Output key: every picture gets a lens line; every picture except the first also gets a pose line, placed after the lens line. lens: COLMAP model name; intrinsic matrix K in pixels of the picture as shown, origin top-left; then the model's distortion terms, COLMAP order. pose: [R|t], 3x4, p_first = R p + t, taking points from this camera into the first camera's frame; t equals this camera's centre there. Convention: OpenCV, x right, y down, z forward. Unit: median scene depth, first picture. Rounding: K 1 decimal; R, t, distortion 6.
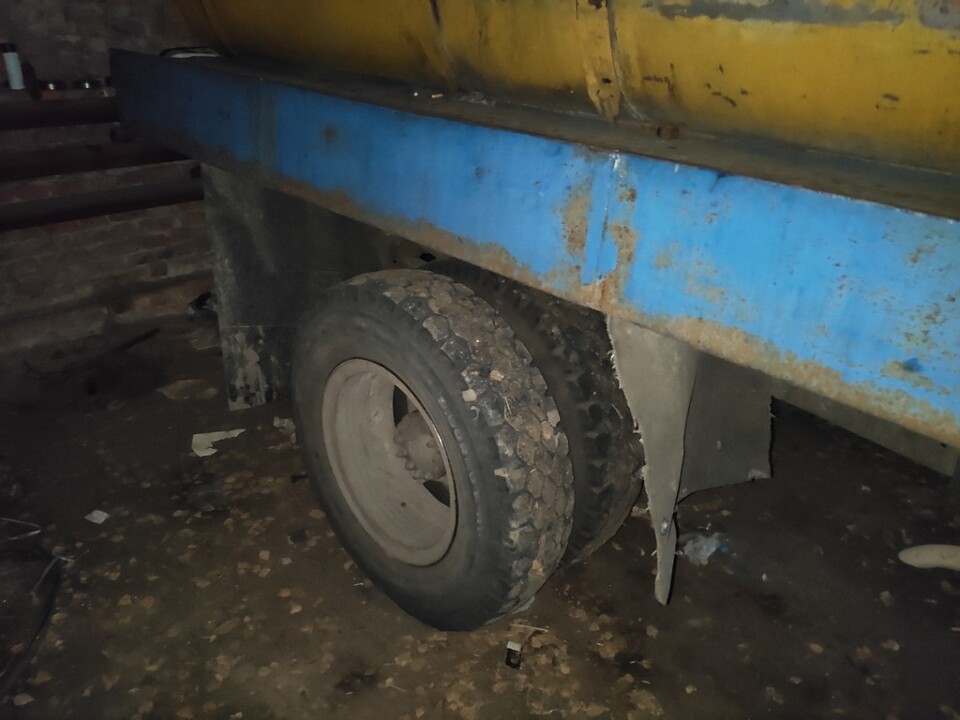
lens RADIAL K [[722.2, 0, 480.0], [0, 722.2, 360.0], [0, 0, 1]] dist [0.056026, -0.074496]
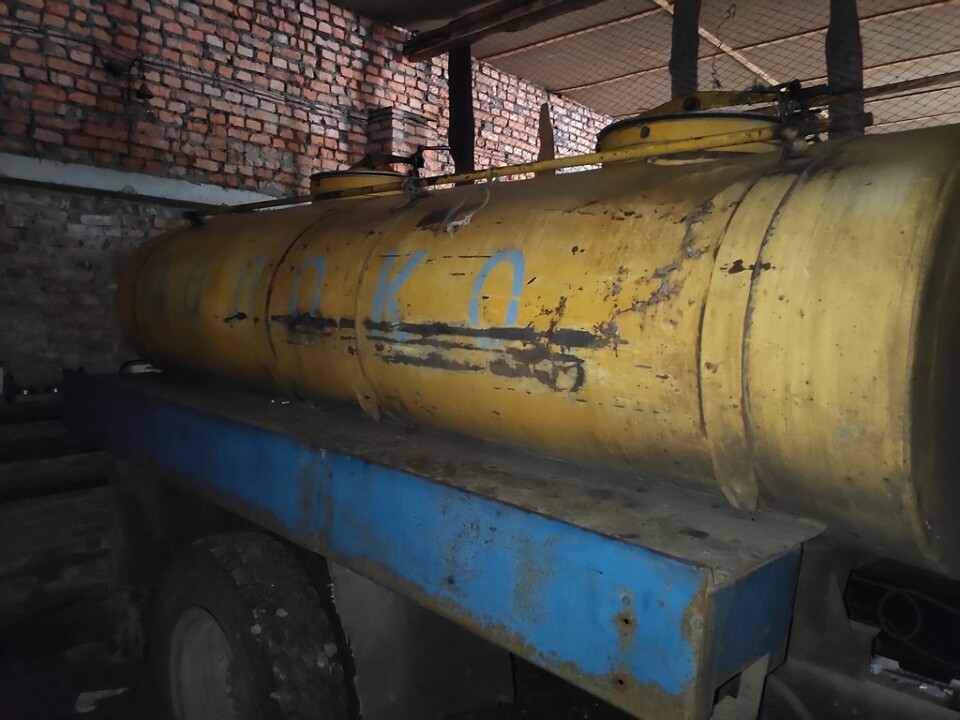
lens RADIAL K [[722.2, 0, 480.0], [0, 722.2, 360.0], [0, 0, 1]] dist [0.056026, -0.074496]
pose [[0.999910, -0.011974, 0.006082, 0.354946], [0.013367, 0.931158, -0.364370, 0.075155], [-0.001300, 0.364418, 0.931235, -0.353375]]
